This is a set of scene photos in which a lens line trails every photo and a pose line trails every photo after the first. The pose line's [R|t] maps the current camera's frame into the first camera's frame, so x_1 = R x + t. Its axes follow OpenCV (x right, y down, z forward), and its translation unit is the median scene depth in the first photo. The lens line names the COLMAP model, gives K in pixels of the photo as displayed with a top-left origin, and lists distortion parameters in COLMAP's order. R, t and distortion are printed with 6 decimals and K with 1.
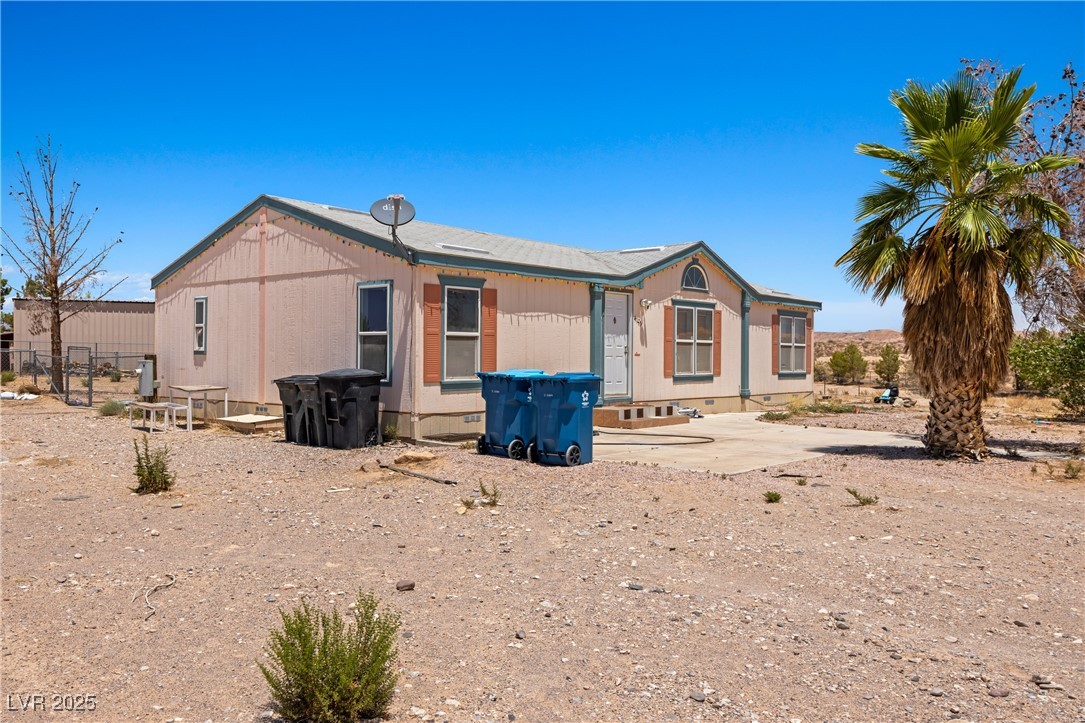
lens RADIAL K [[822.1, 0, 542.5], [0, 822.1, 361.5], [0, 0, 1]] dist [0.000637, 0.000692]
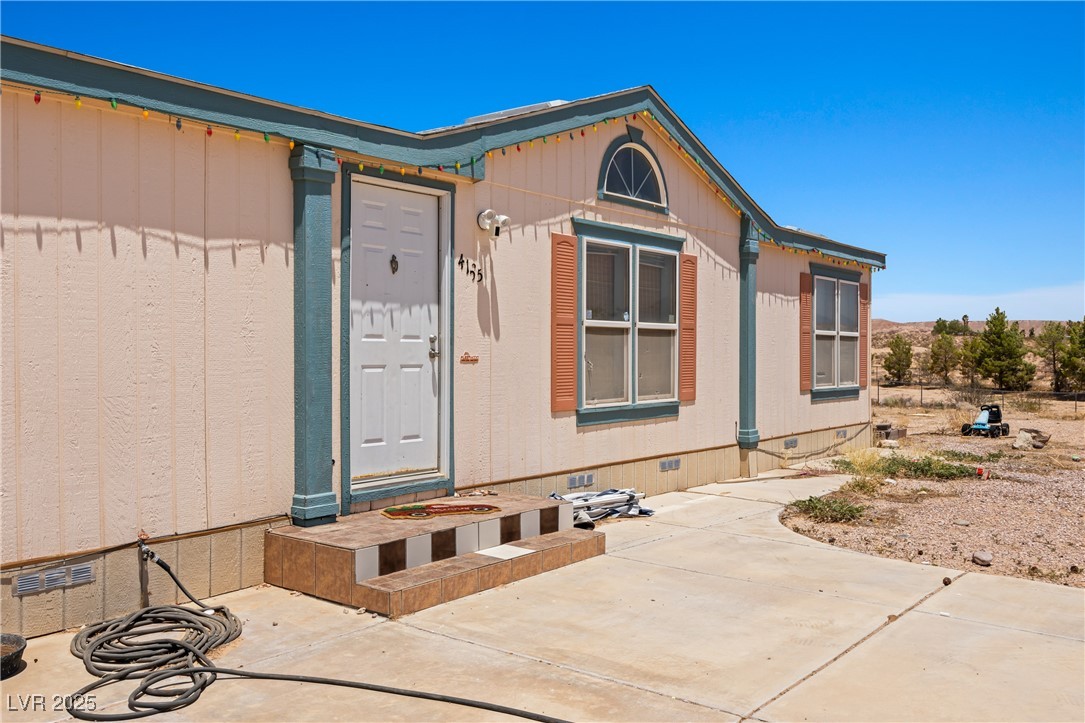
lens RADIAL K [[929.6, 0, 542.5], [0, 929.6, 361.5], [0, 0, 1]] dist [-0.004505, -0.000483]
pose [[0.999039, -0.004055, 0.043637, 0.118928], [0.003746, 0.999967, 0.007163, -0.009670], [-0.043665, -0.006993, 0.999022, 0.531795]]
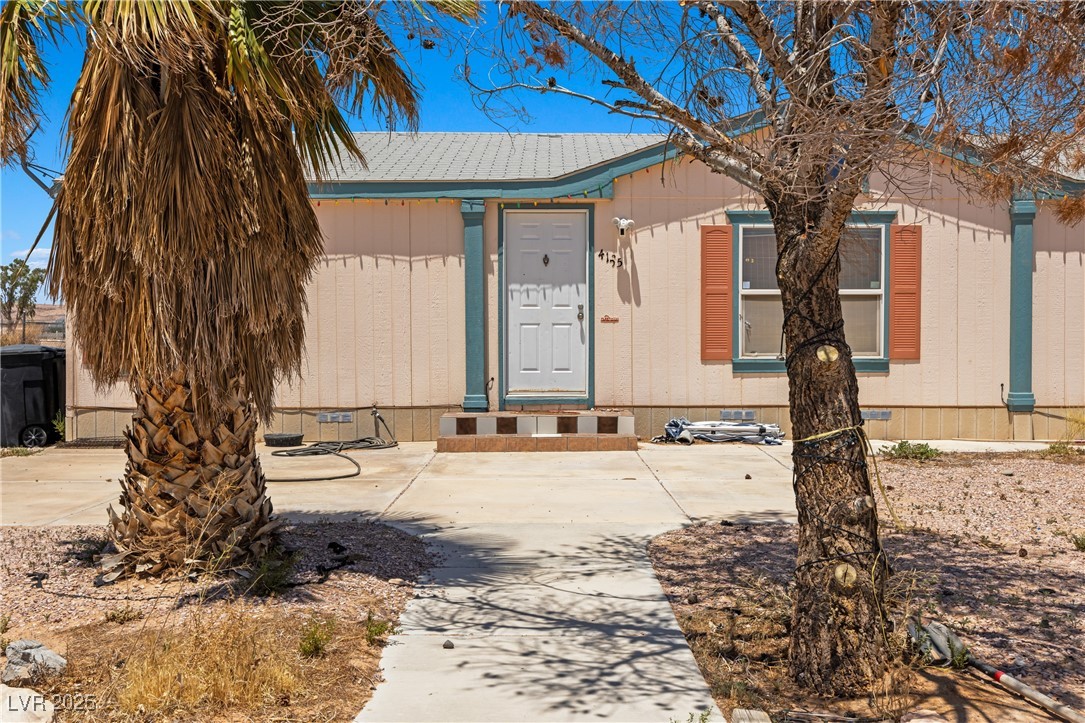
lens RADIAL K [[1041.2, 0, 542.5], [0, 1041.2, 361.5], [0, 0, 1]] dist [-0.014524, 0.006603]
pose [[0.687586, 0.011883, -0.726006, 0.536910], [0.002457, 0.999822, 0.018691, 0.005452], [0.726099, -0.014635, 0.687435, 0.449975]]
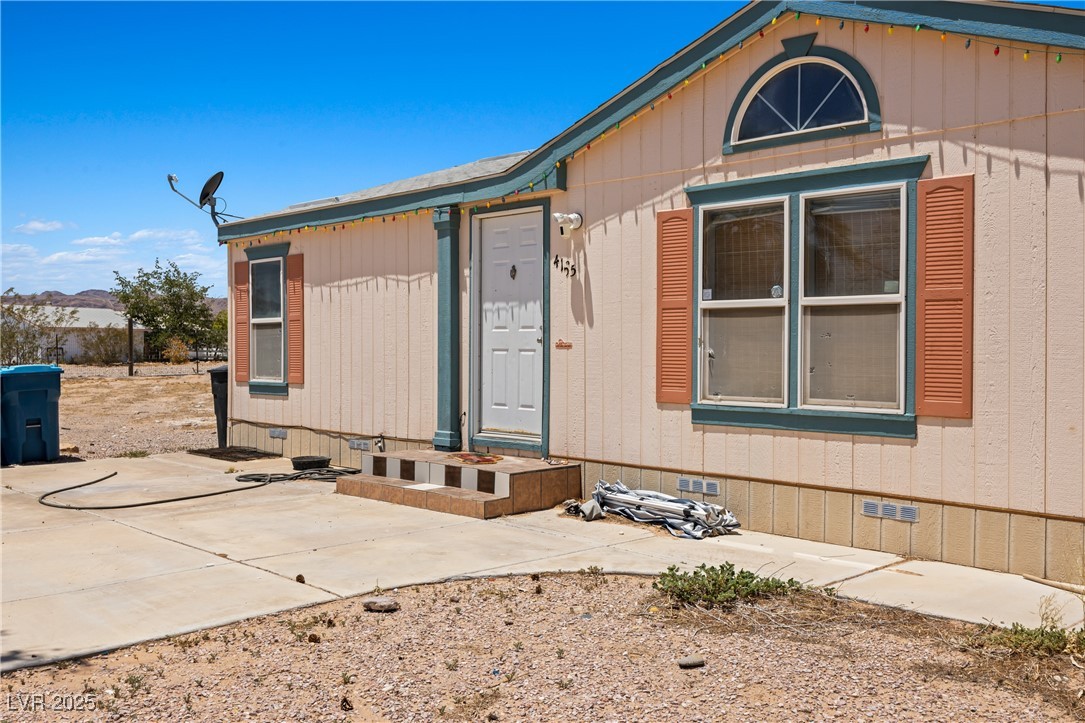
lens RADIAL K [[1041.2, 0, 542.5], [0, 1041.2, 361.5], [0, 0, 1]] dist [-0.014524, 0.006603]
pose [[-0.088424, 0.009039, -0.996042, 0.594157], [-0.008741, 0.999913, 0.009850, -0.005067], [0.996045, 0.009578, -0.088337, 0.947995]]
